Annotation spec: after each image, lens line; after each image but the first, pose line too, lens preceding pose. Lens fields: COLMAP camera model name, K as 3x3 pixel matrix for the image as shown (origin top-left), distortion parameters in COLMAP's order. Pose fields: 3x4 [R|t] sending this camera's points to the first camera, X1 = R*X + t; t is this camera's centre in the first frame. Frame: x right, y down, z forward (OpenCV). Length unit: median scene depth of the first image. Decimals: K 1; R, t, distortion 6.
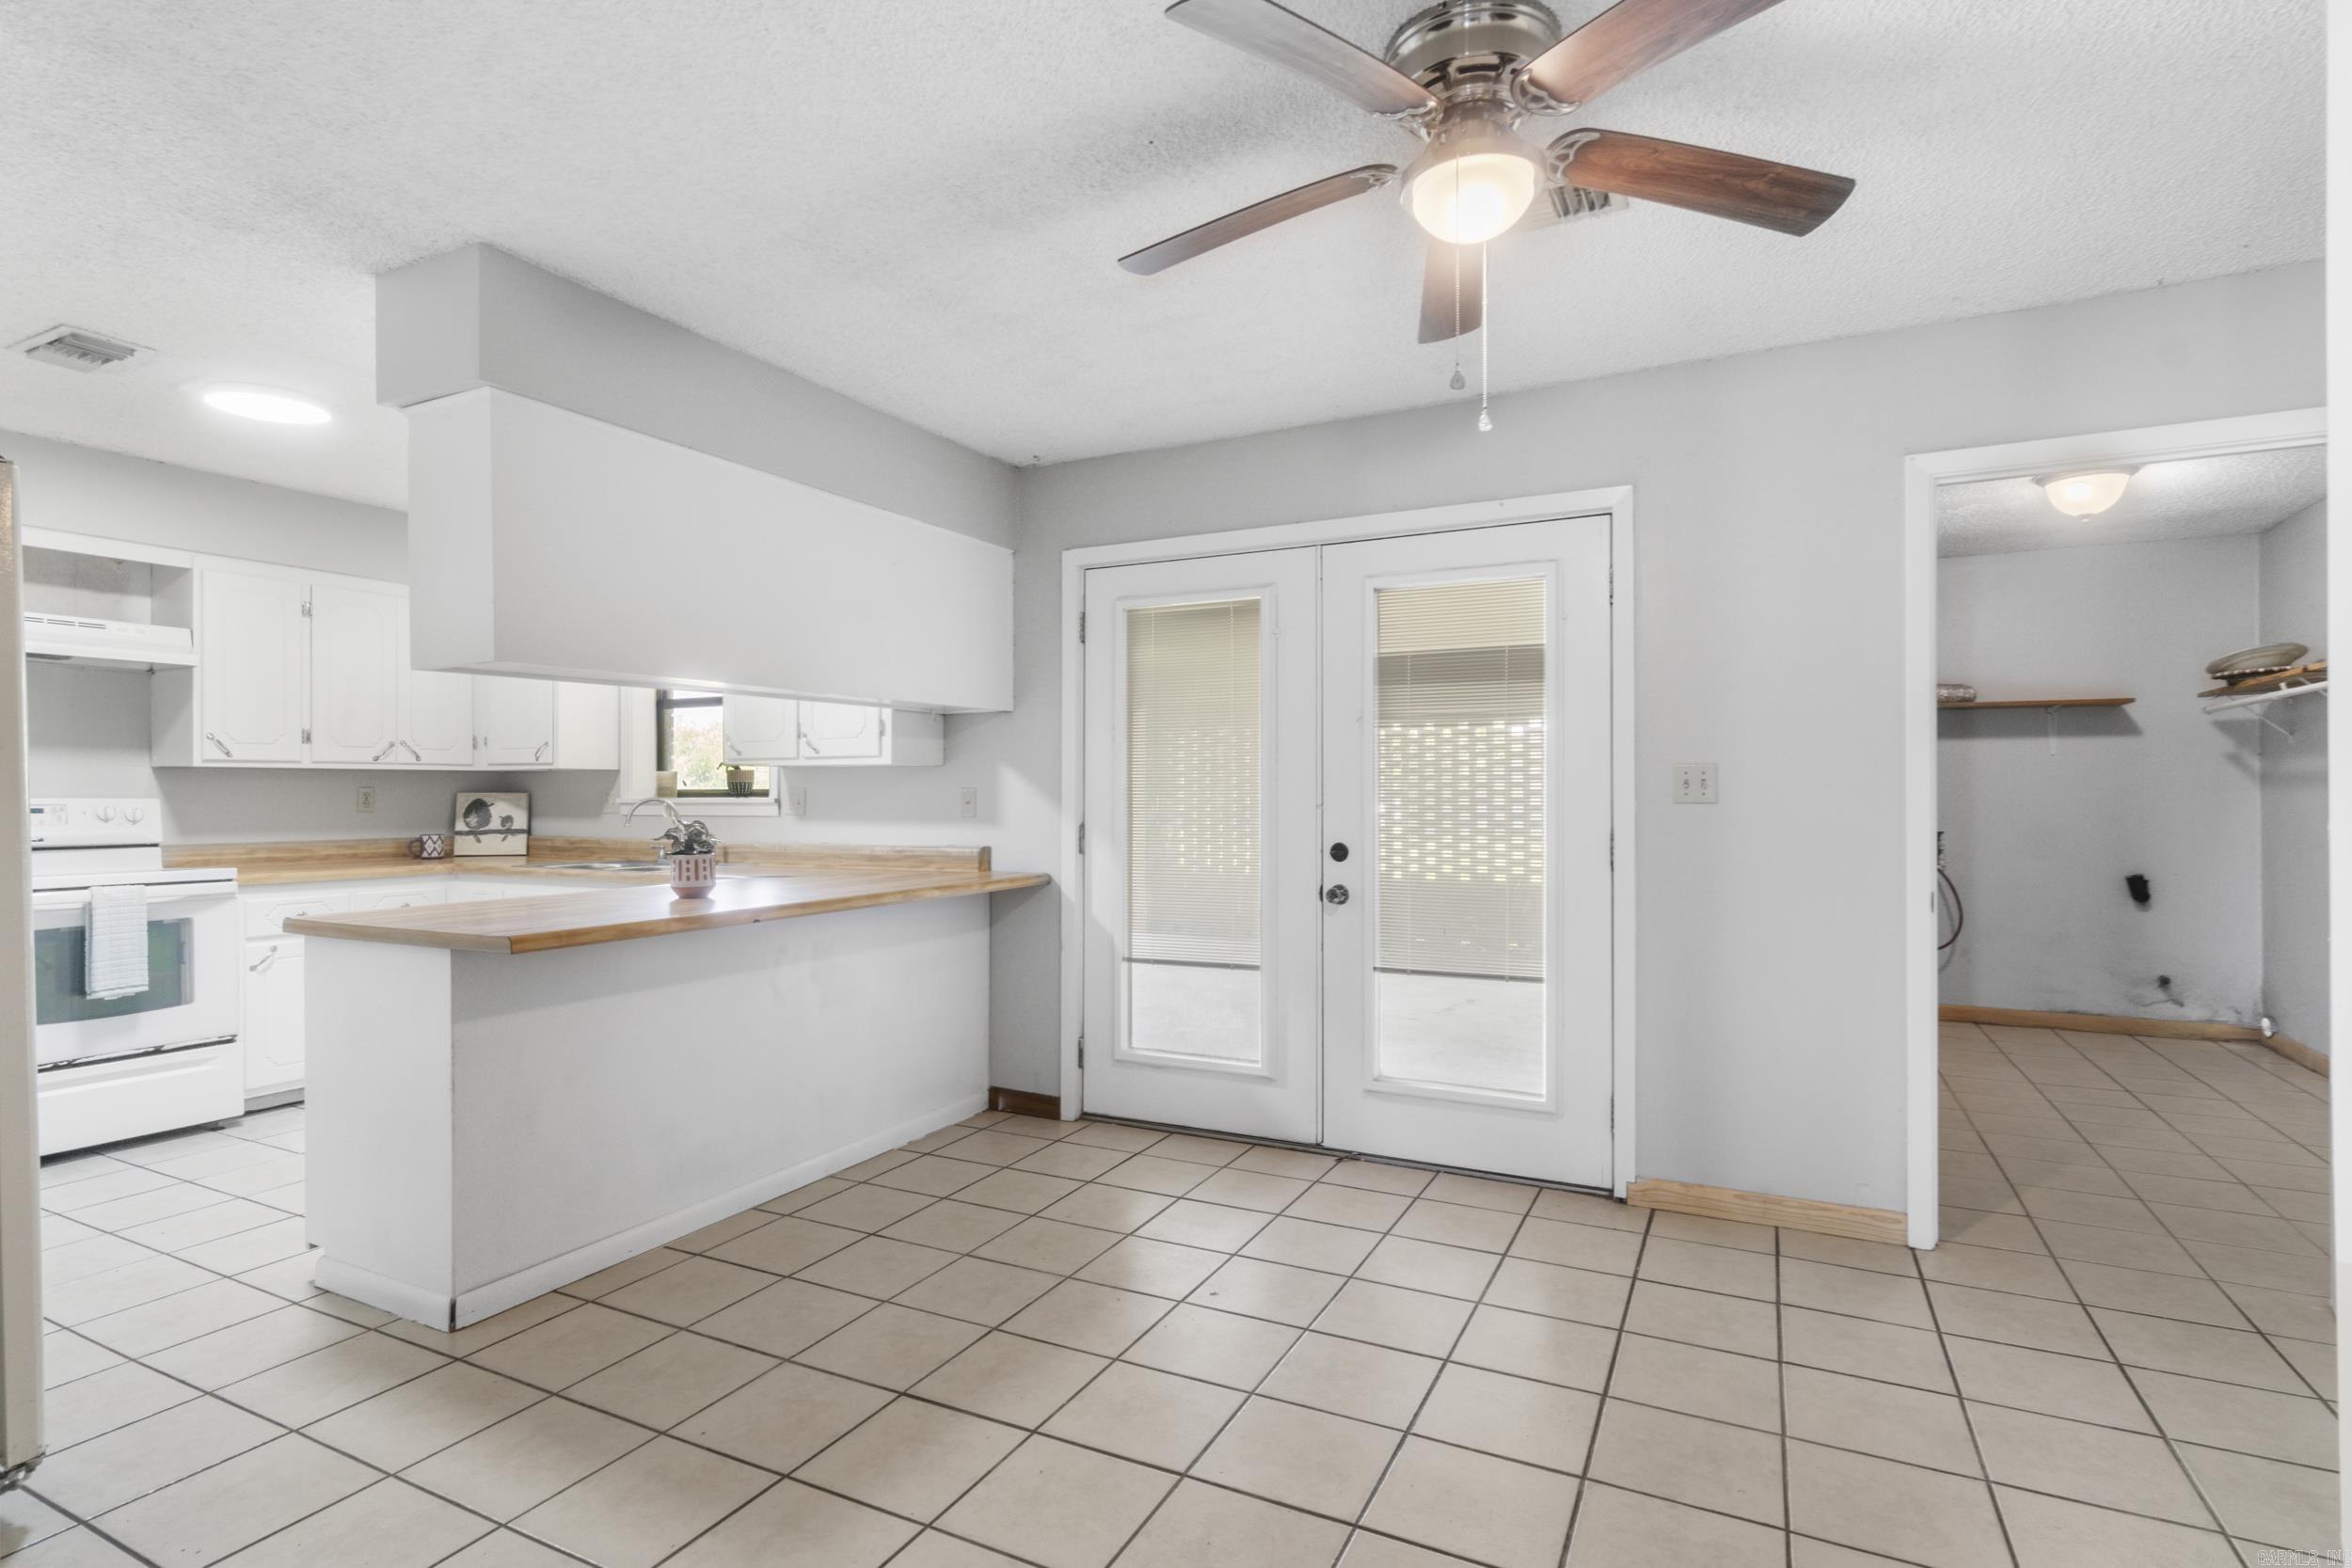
lens RADIAL K [[1168.2, 0, 1170.0], [0, 1168.2, 790.1], [0, 0, 1]] dist [-0.002400, -0.000818]
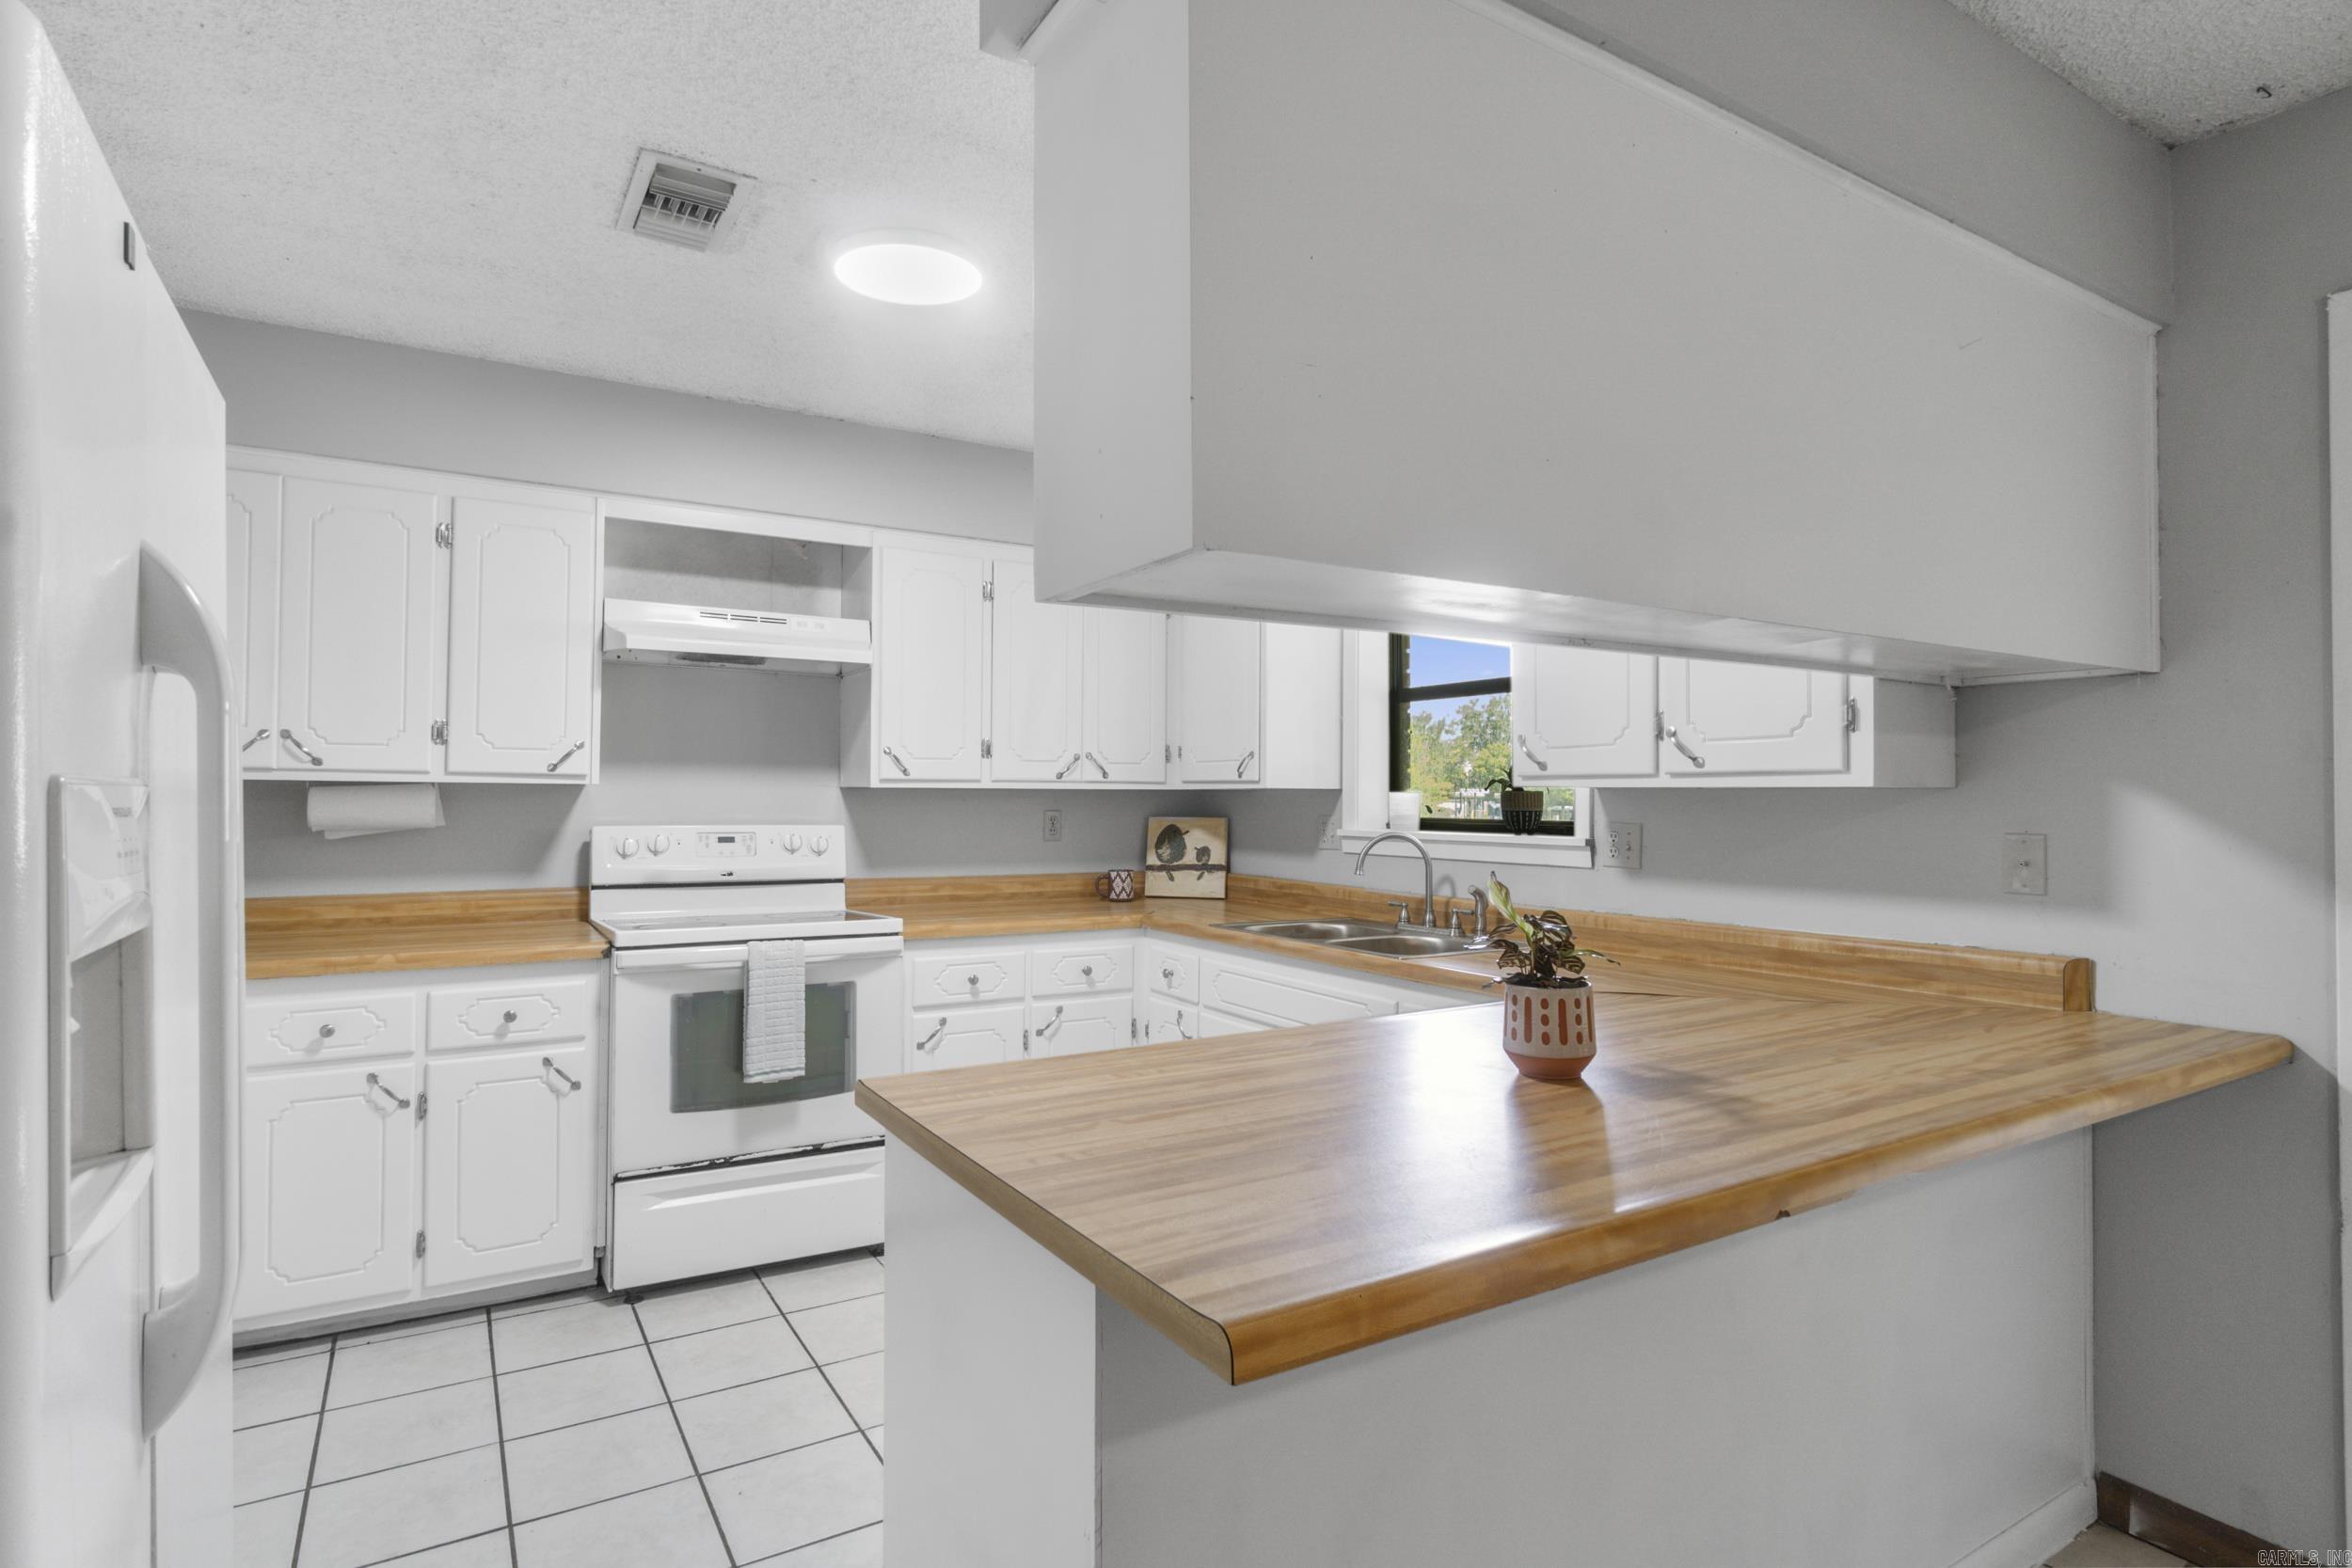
lens RADIAL K [[1203.9, 0, 1161.4], [0, 1203.9, 775.0], [0, 0, 1]] dist [-0.006716, 0.005379]
pose [[0.853615, -0.003521, -0.520892, -0.229891], [-0.005637, 0.999856, -0.015997, -0.017303], [0.520873, 0.016592, 0.853473, 0.396857]]
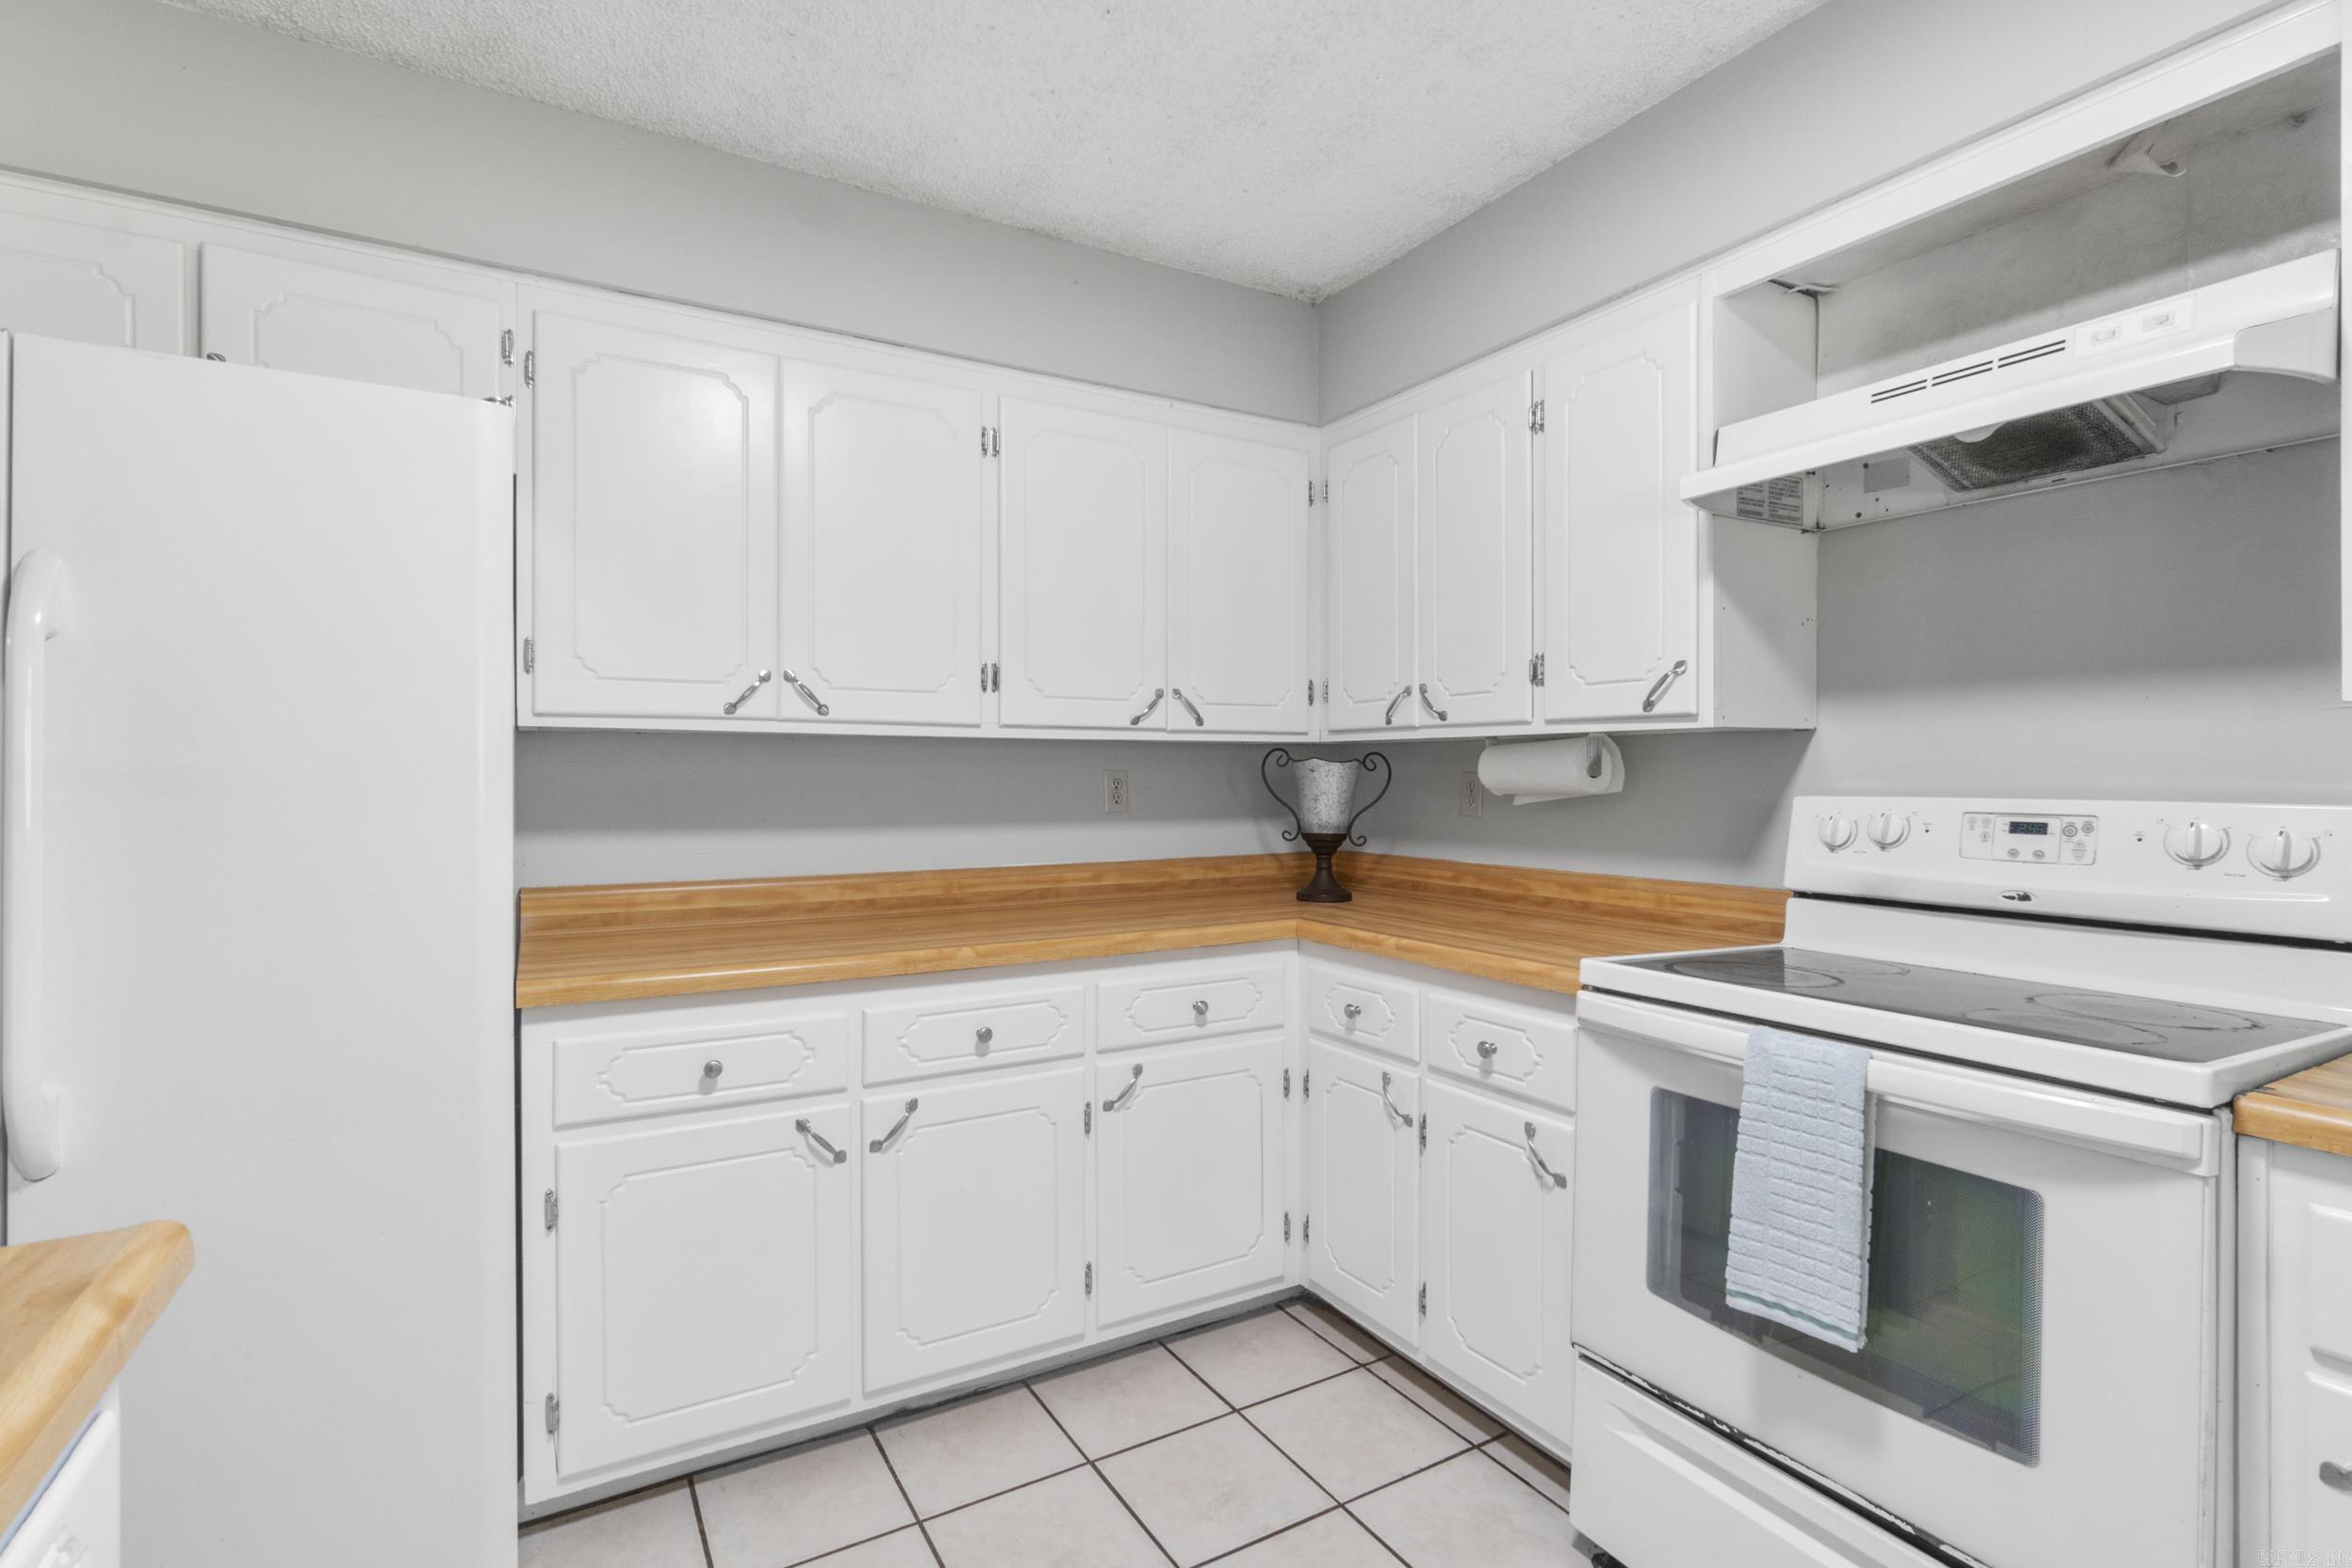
lens RADIAL K [[1092.2, 0, 1163.4], [0, 1092.2, 778.2], [0, 0, 1]] dist [-0.001922, 0.000291]
pose [[-0.542431, -0.000359, -0.840100, -0.452327], [0.000716, 0.999999, -0.000889, -0.000467], [0.840100, -0.001084, -0.542431, 0.926629]]
